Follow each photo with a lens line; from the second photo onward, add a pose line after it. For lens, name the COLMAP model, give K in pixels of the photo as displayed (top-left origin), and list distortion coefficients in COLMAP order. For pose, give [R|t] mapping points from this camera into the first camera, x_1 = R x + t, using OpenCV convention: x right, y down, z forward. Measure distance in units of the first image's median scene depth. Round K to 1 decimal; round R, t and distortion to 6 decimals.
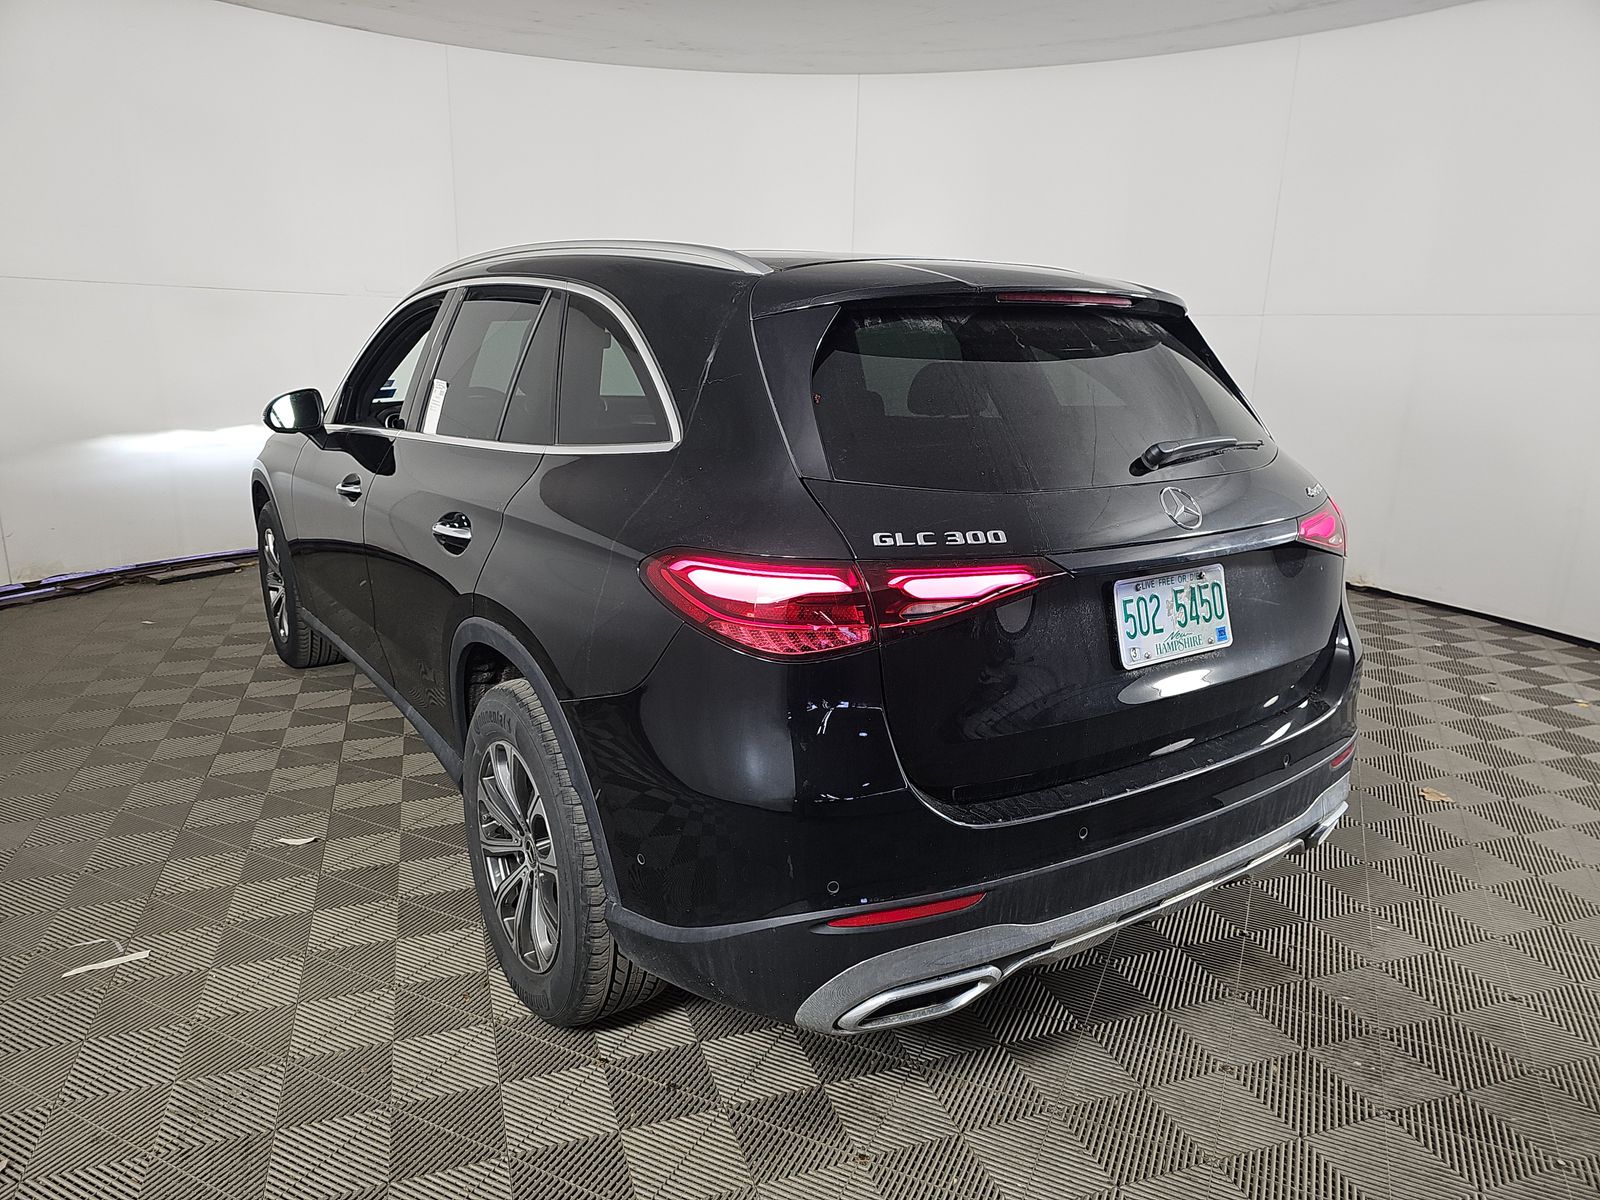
lens RADIAL K [[1053.4, 0, 793.1], [0, 1053.4, 633.9], [0, 0, 1]] dist [-0.001884, 0.001734]
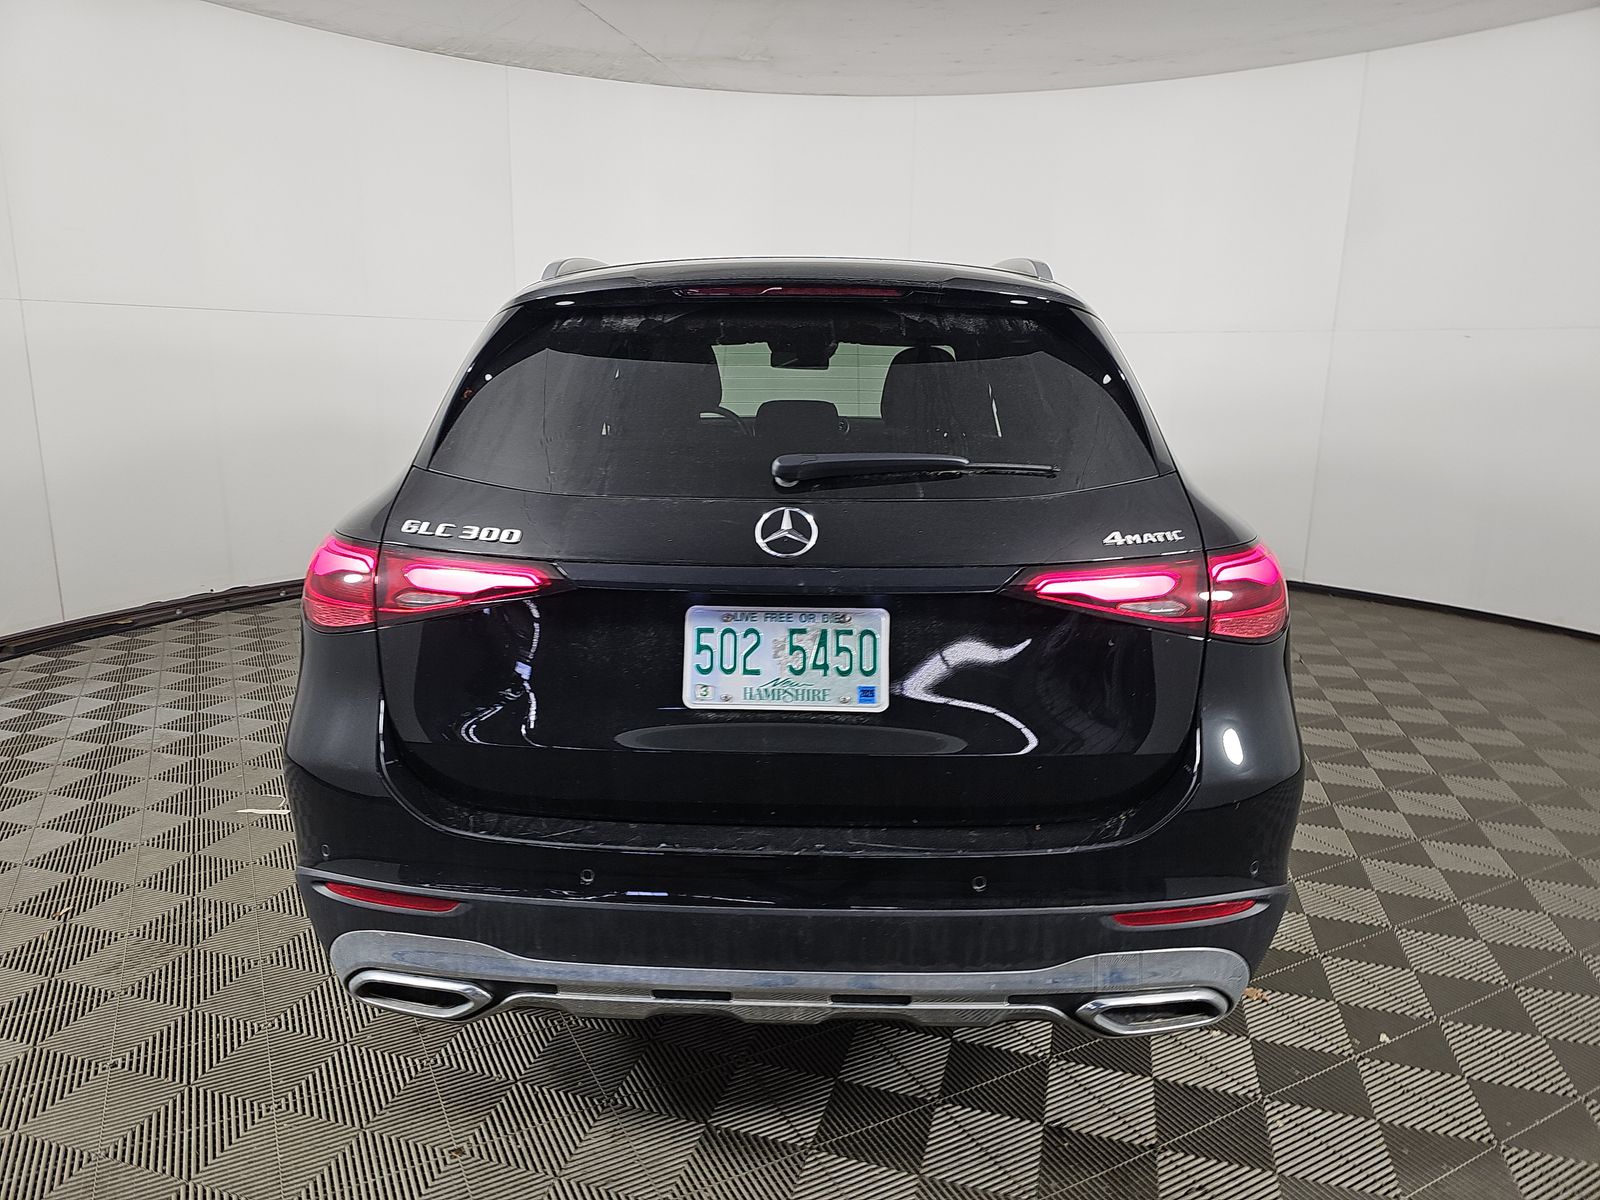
lens RADIAL K [[1058.1, 0, 800.0], [0, 1058.1, 600.0], [0, 0, 1]] dist [-0.001975, -0.001406]
pose [[0.817076, 0.120472, -0.563802, 0.838254], [-0.154562, 0.987899, -0.012903, -0.054564], [0.555425, 0.097685, 0.825809, 0.311965]]
